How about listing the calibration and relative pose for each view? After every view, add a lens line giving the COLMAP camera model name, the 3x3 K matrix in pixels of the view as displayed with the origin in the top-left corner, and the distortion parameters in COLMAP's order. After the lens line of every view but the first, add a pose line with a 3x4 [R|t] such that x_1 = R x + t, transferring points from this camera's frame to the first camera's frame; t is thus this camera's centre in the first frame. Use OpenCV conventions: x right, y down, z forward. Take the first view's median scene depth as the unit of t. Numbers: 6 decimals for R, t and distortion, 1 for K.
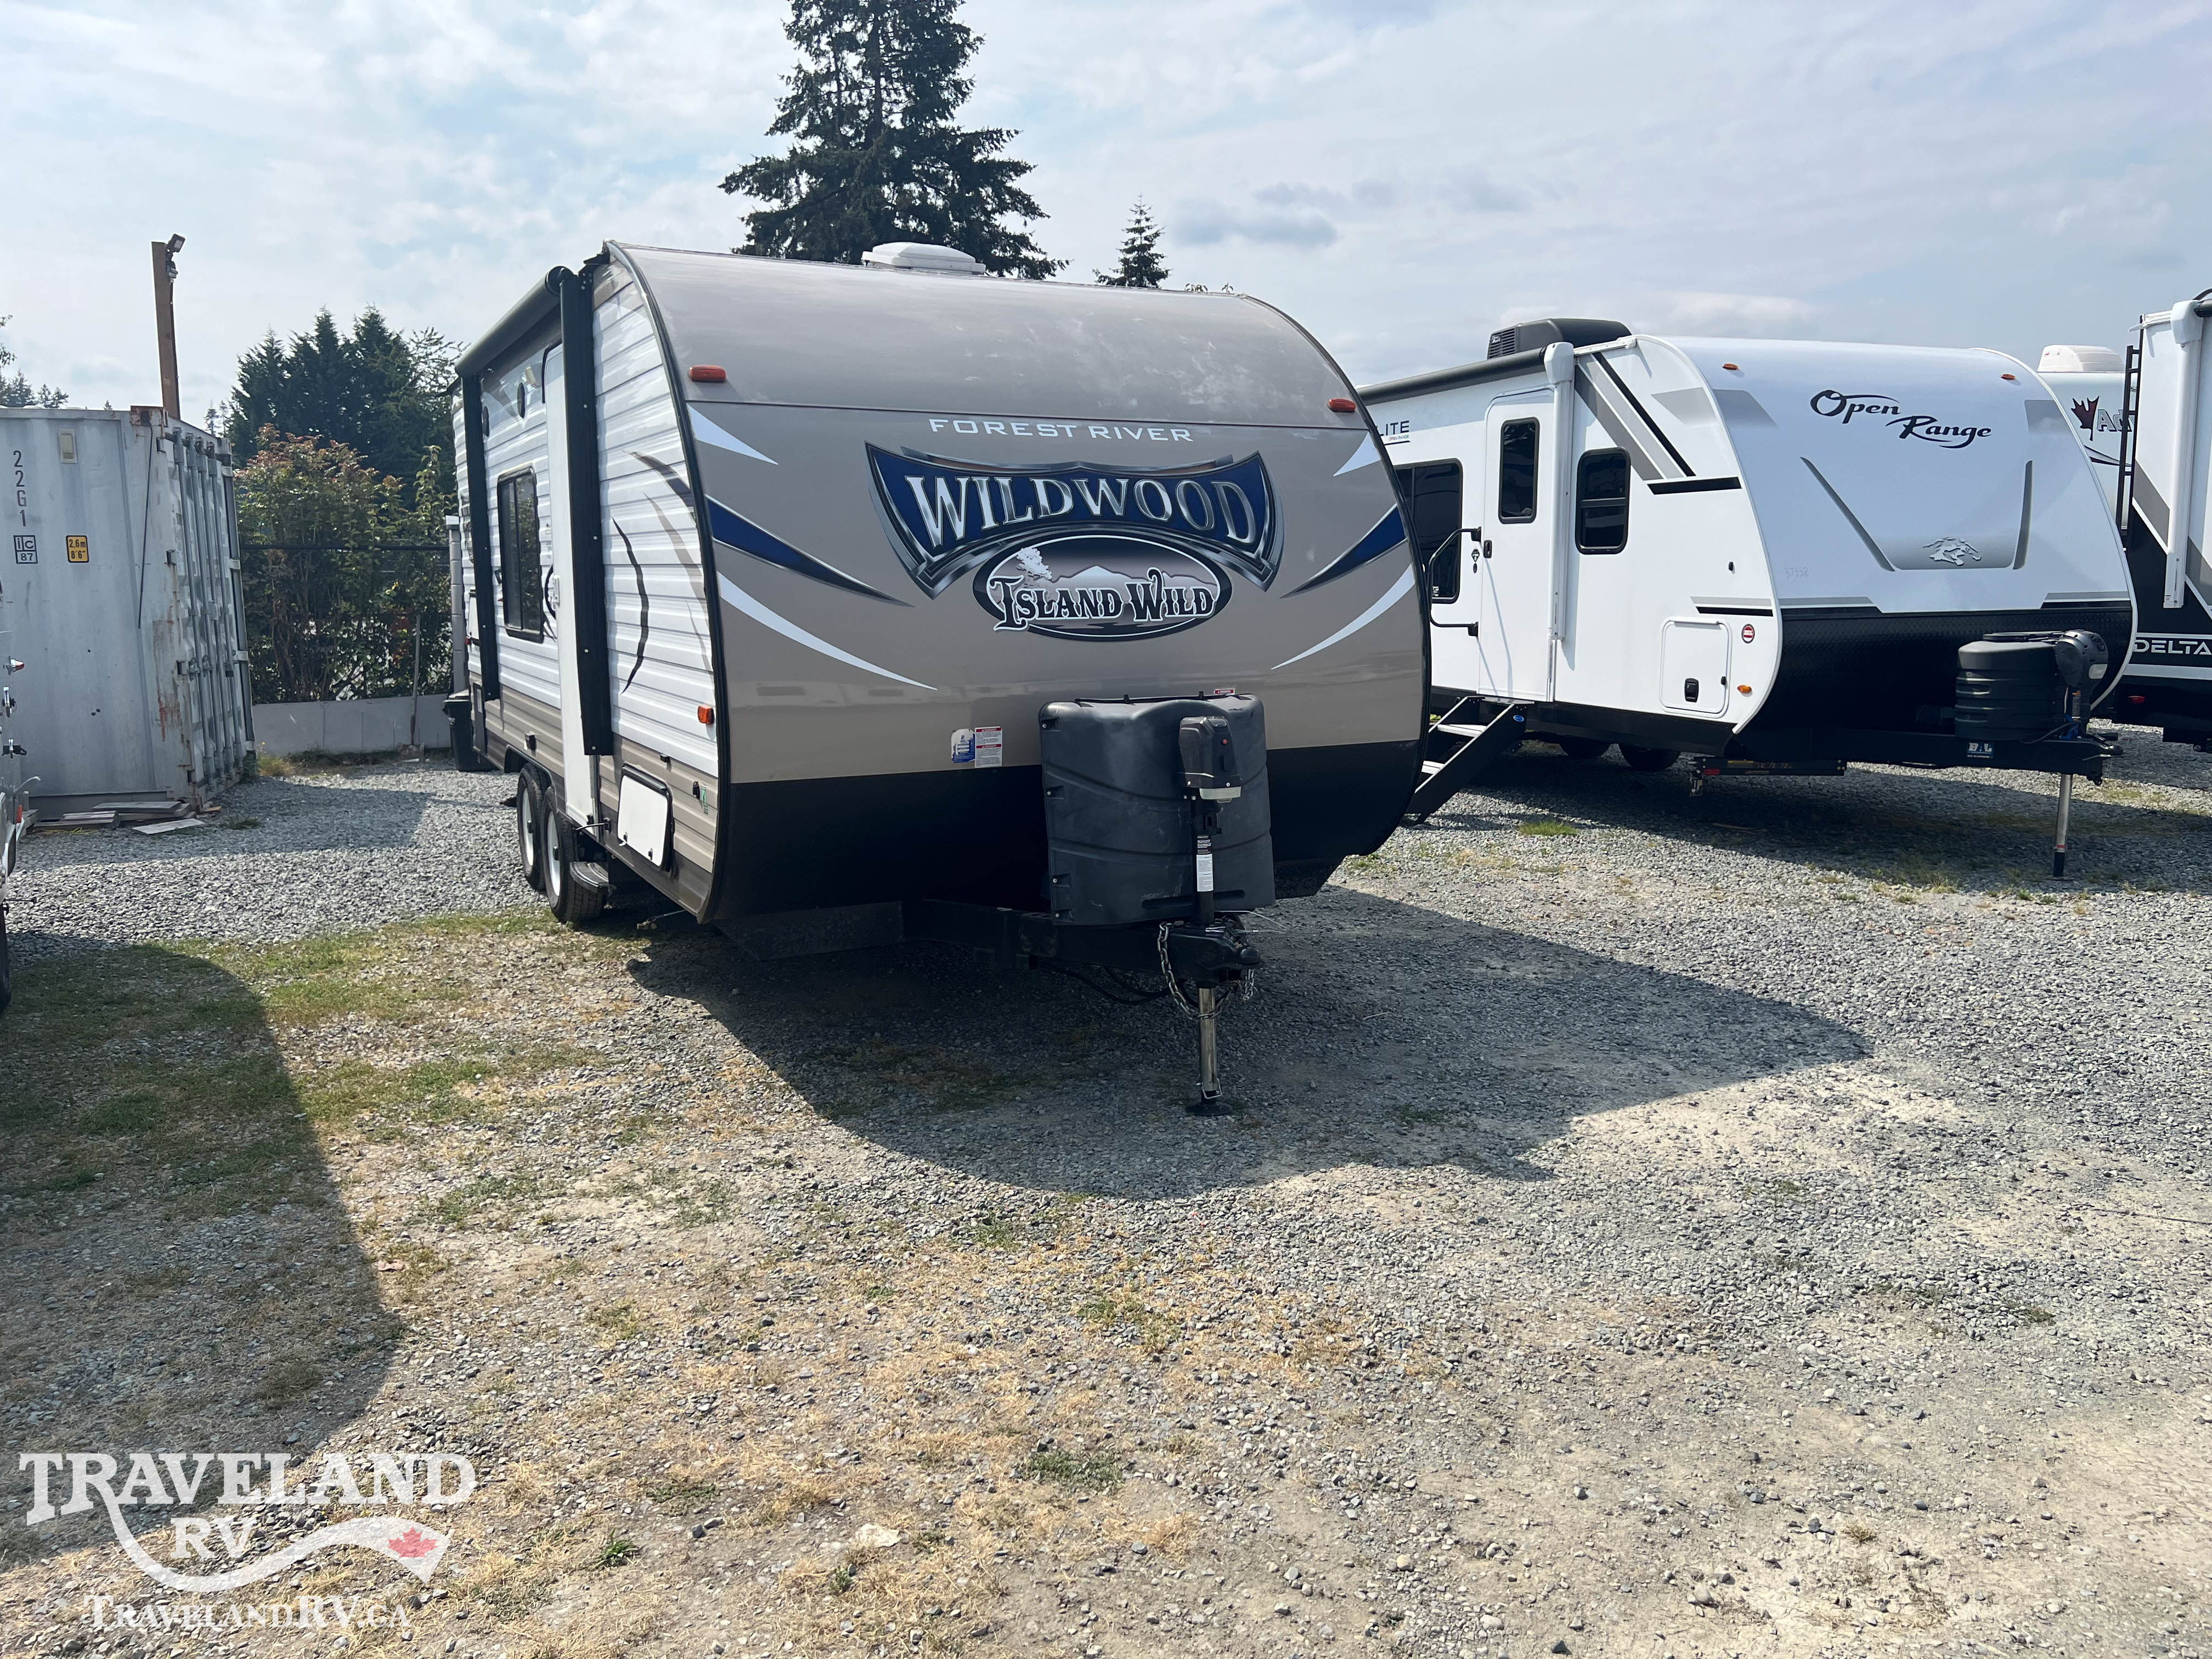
lens RADIAL K [[1671.0, 0, 1100.5], [0, 1671.0, 833.6], [0, 0, 1]] dist [0.056055, -0.068602]
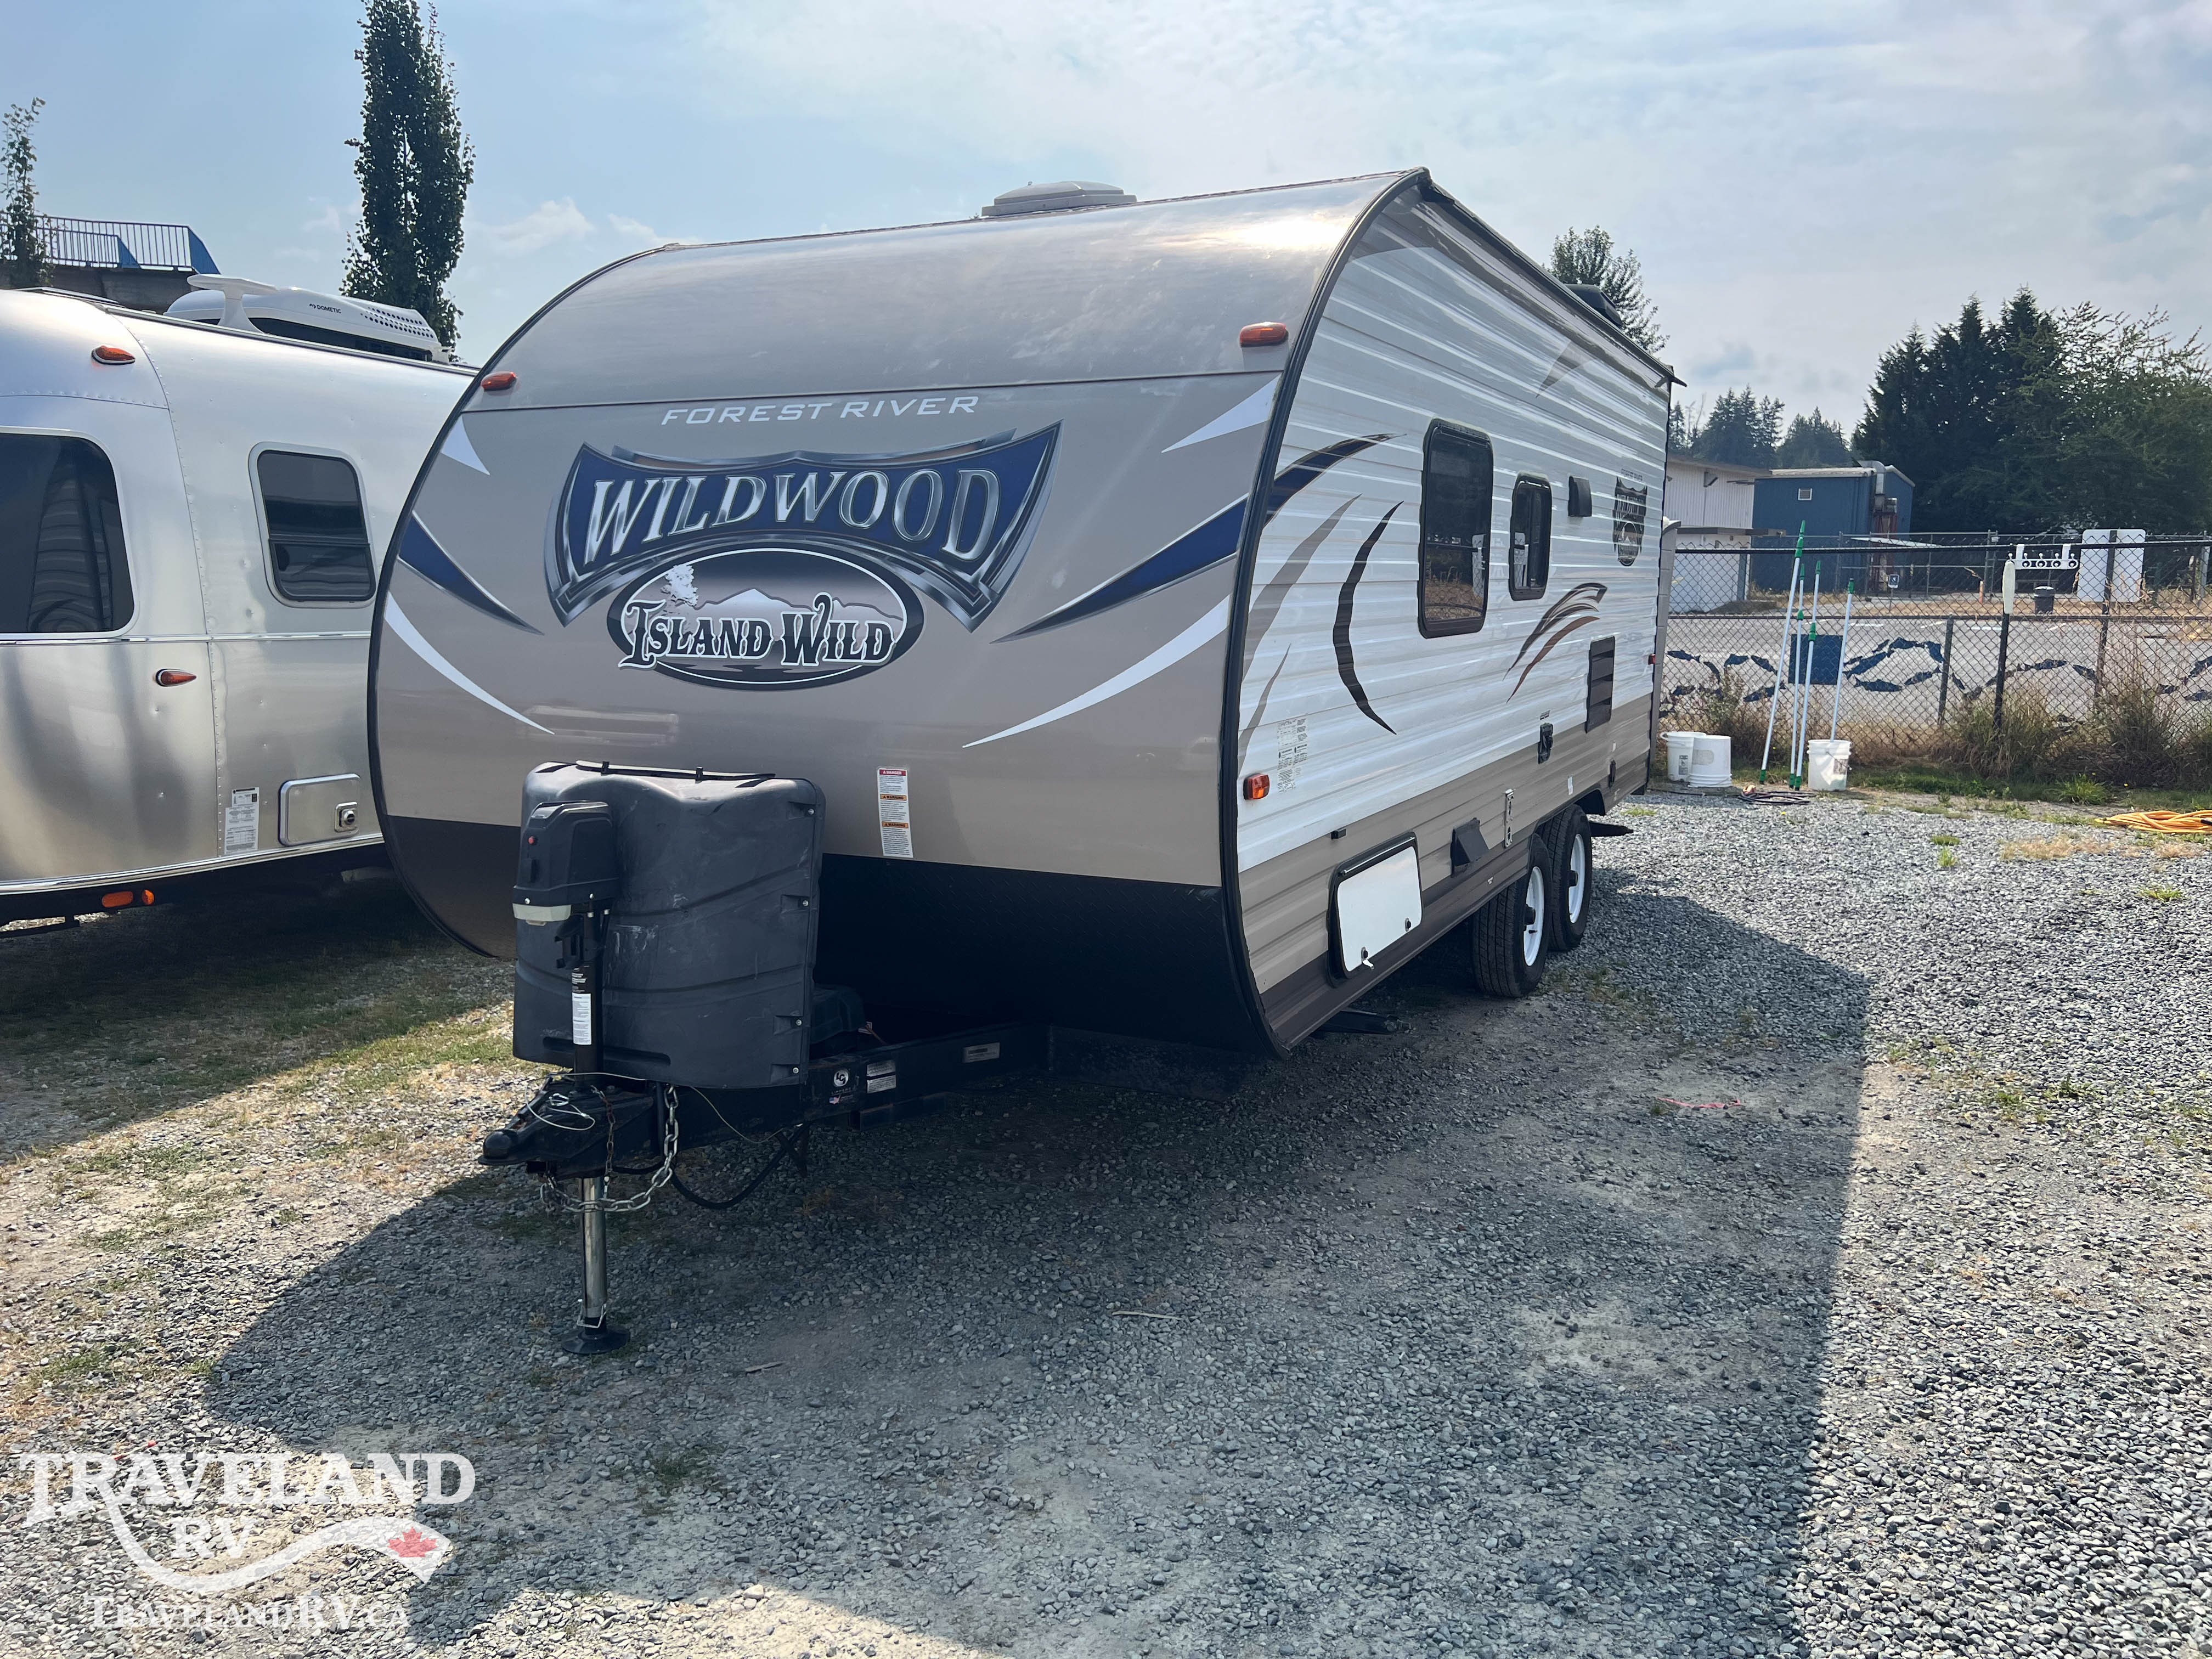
lens RADIAL K [[1671.0, 0, 1112.4], [0, 1671.0, 810.5], [0, 0, 1]] dist [0.056055, -0.068602]
pose [[0.606741, 0.120846, -0.785660, 0.690839], [-0.128627, 0.990277, 0.052985, -0.120060], [0.784424, 0.068909, 0.616385, 0.657203]]
